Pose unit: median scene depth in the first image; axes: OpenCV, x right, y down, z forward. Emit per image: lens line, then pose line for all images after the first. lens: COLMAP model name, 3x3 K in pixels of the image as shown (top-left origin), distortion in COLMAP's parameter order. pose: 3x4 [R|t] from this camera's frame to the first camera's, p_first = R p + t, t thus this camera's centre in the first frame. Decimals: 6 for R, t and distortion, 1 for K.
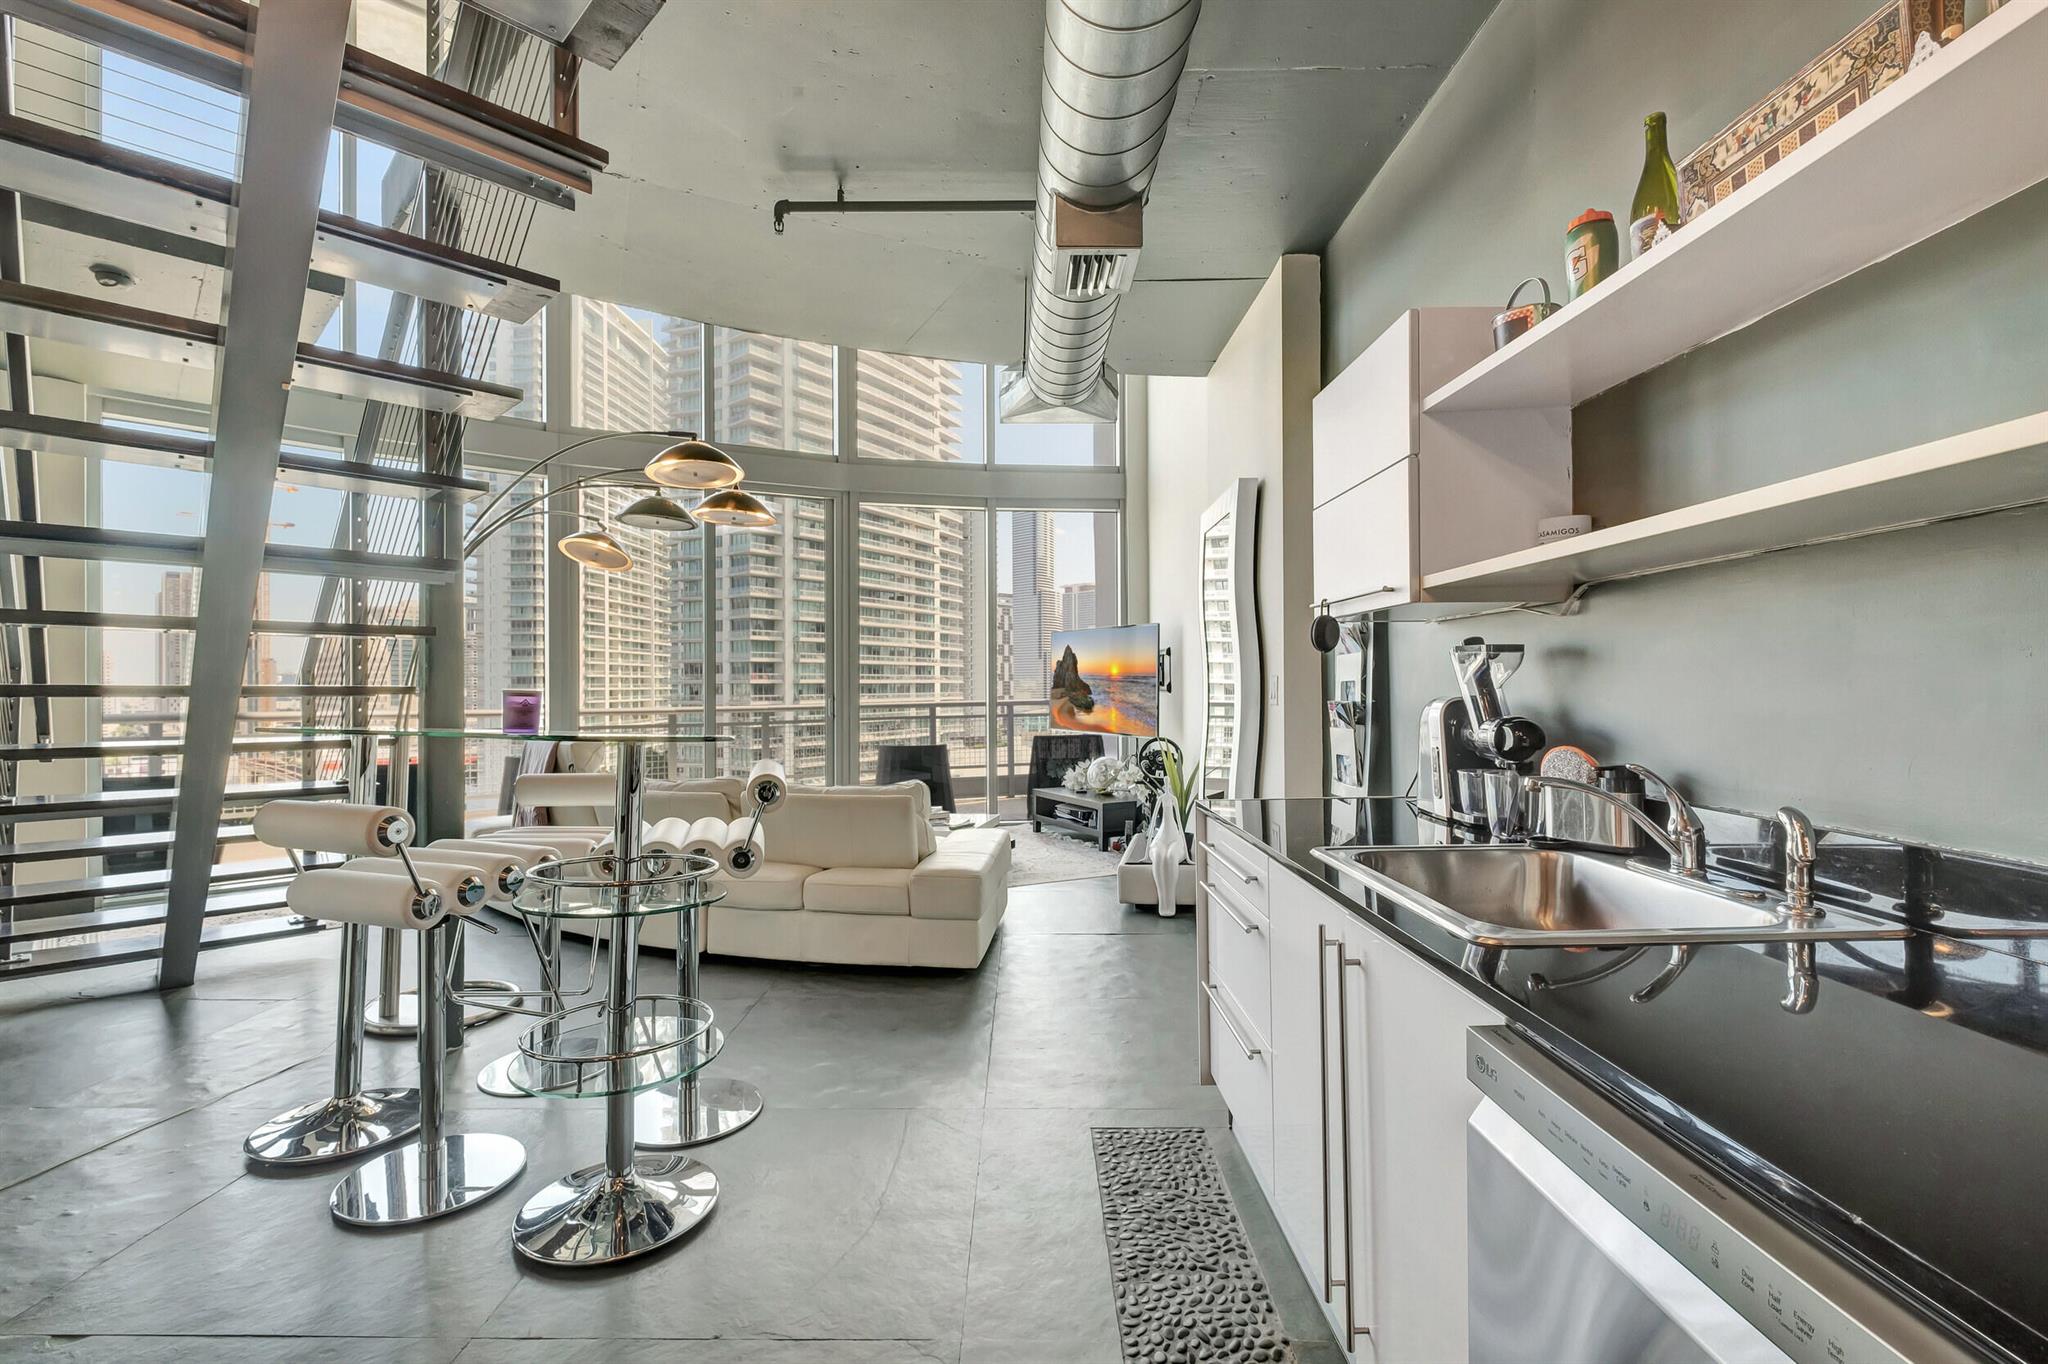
lens RADIAL K [[897.6, 0, 1018.7], [0, 897.6, 684.0], [0, 0, 1]] dist [0.002114, 0.000011]
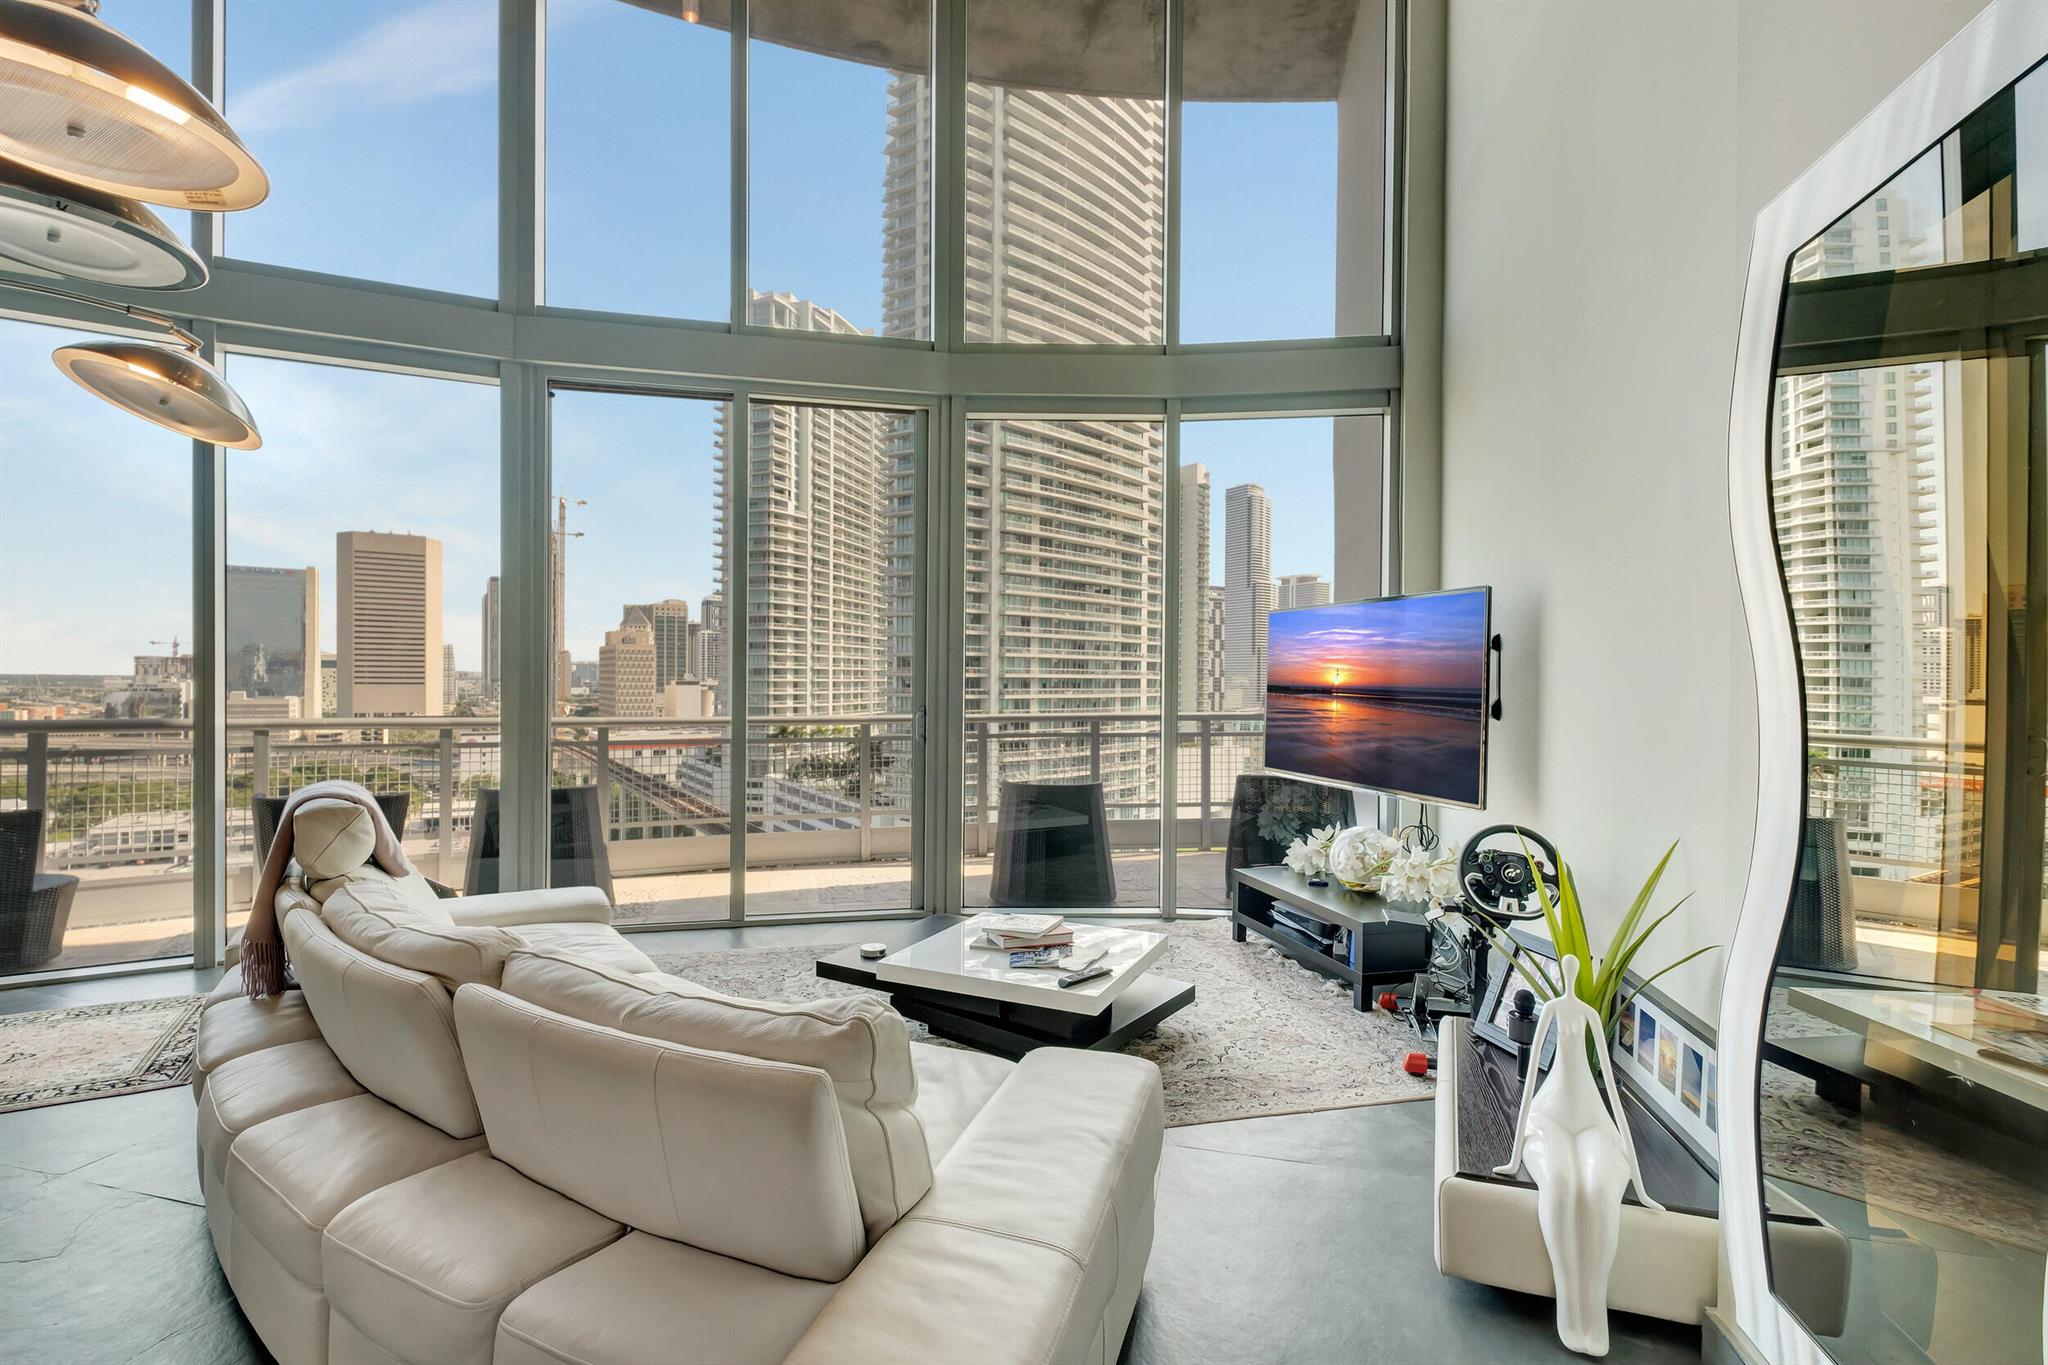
lens RADIAL K [[905.2, 0, 1007.4], [0, 905.2, 691.5], [0, 0, 1]] dist [-0.003838, -0.000358]
pose [[0.970919, 0.015573, -0.238901, 0.012786], [-0.012304, 0.999809, 0.015171, -0.011104], [0.239092, -0.011790, 0.970925, 0.402825]]
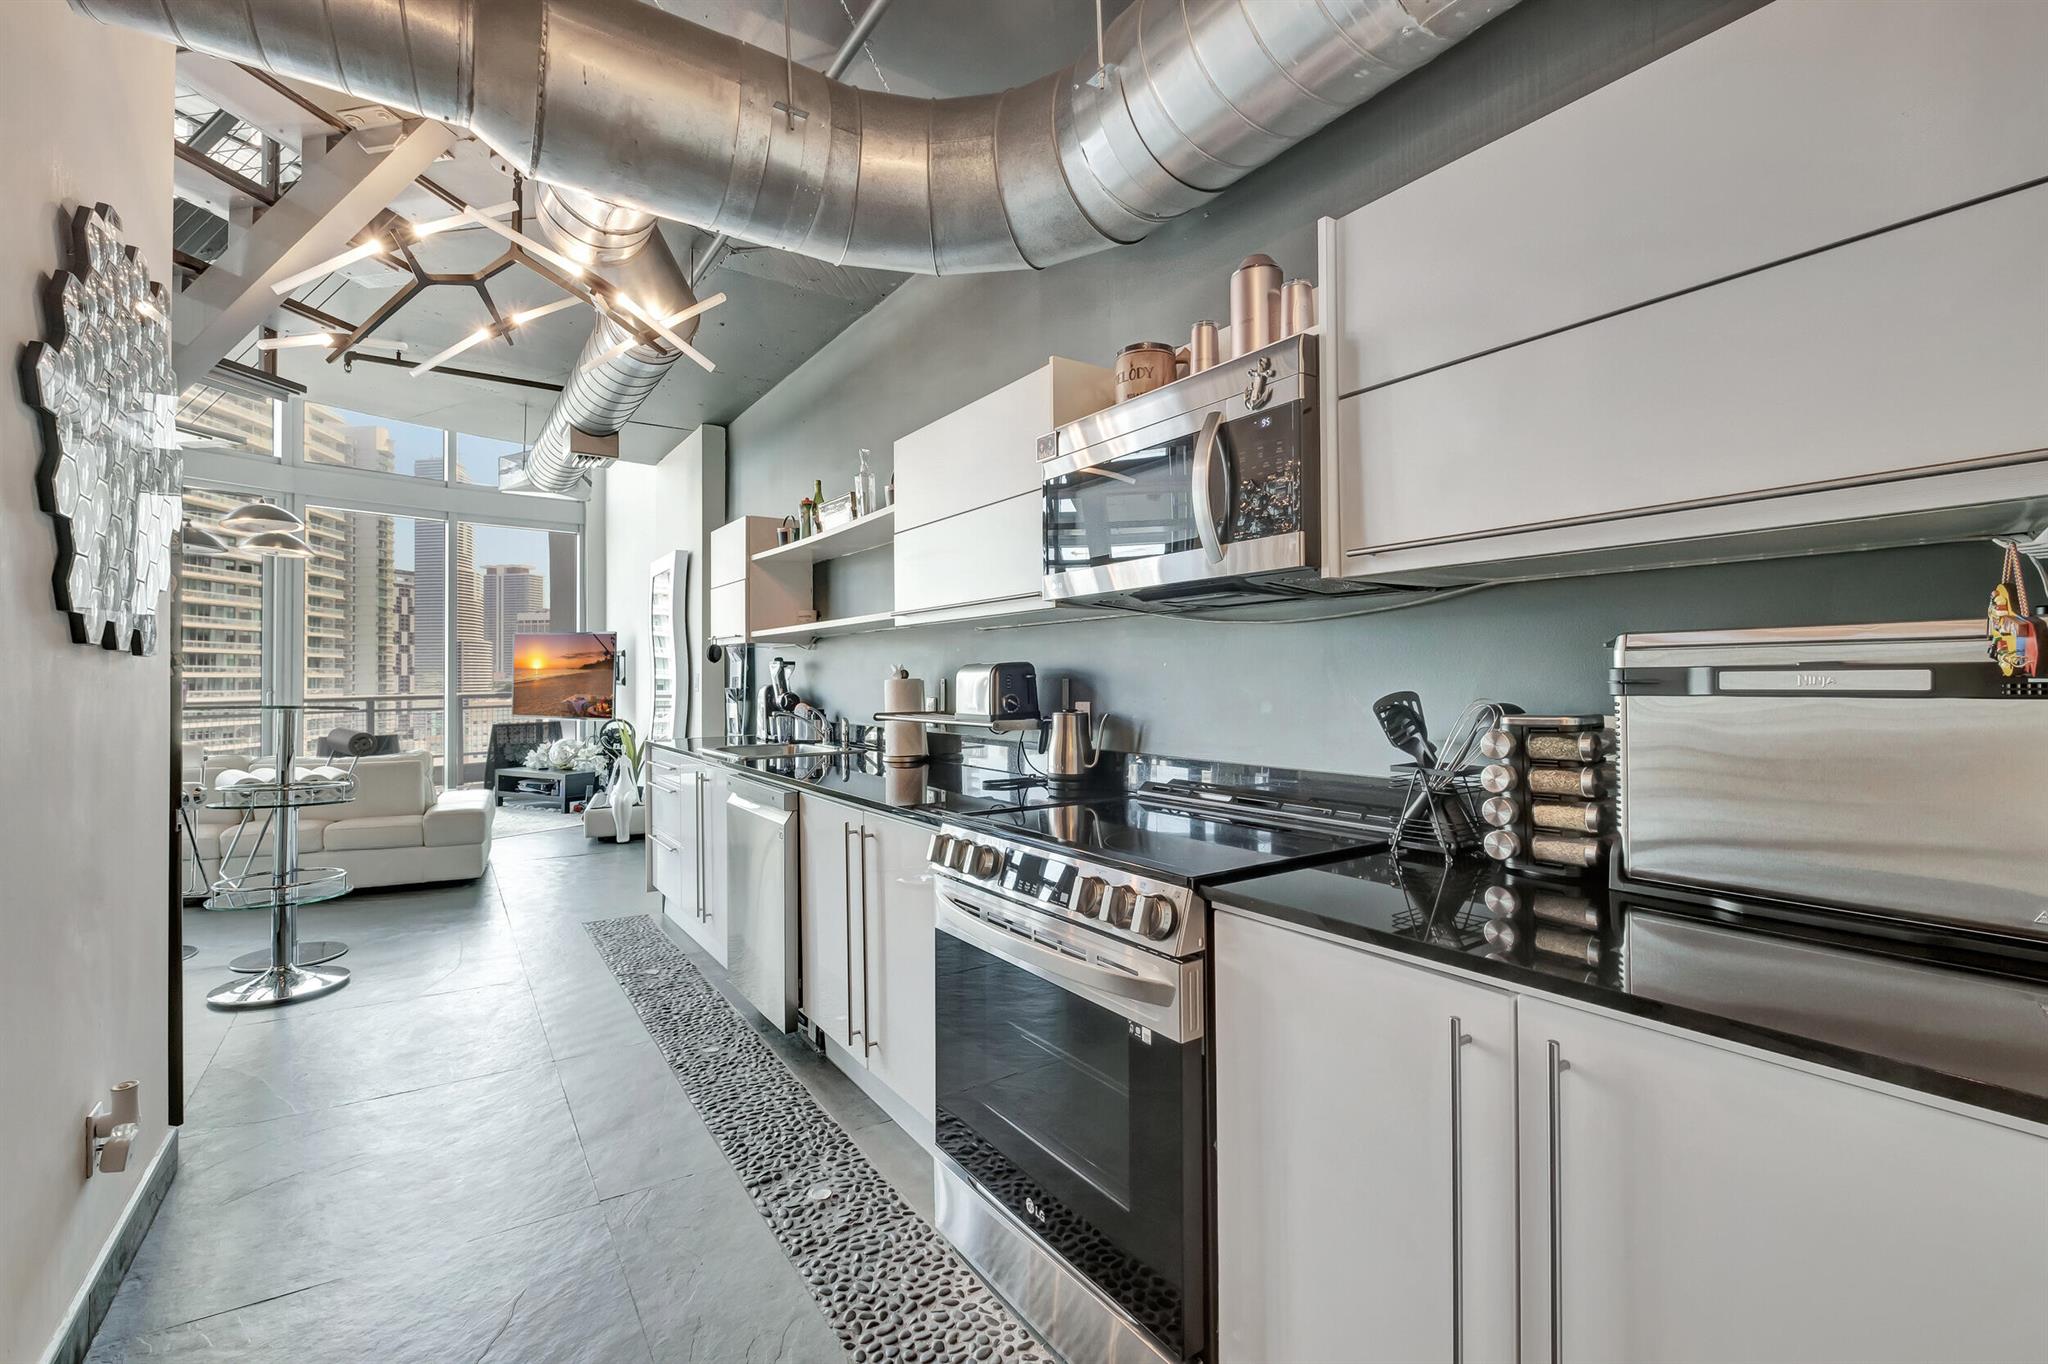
lens RADIAL K [[874.2, 0, 1036.0], [0, 874.2, 670.1], [0, 0, 1]] dist [0.000202, -0.012405]
pose [[0.817483, 0.007682, 0.575901, -0.067067], [-0.001576, 0.999937, -0.011101, 0.000767], [-0.575950, 0.008167, 0.817444, -0.344206]]
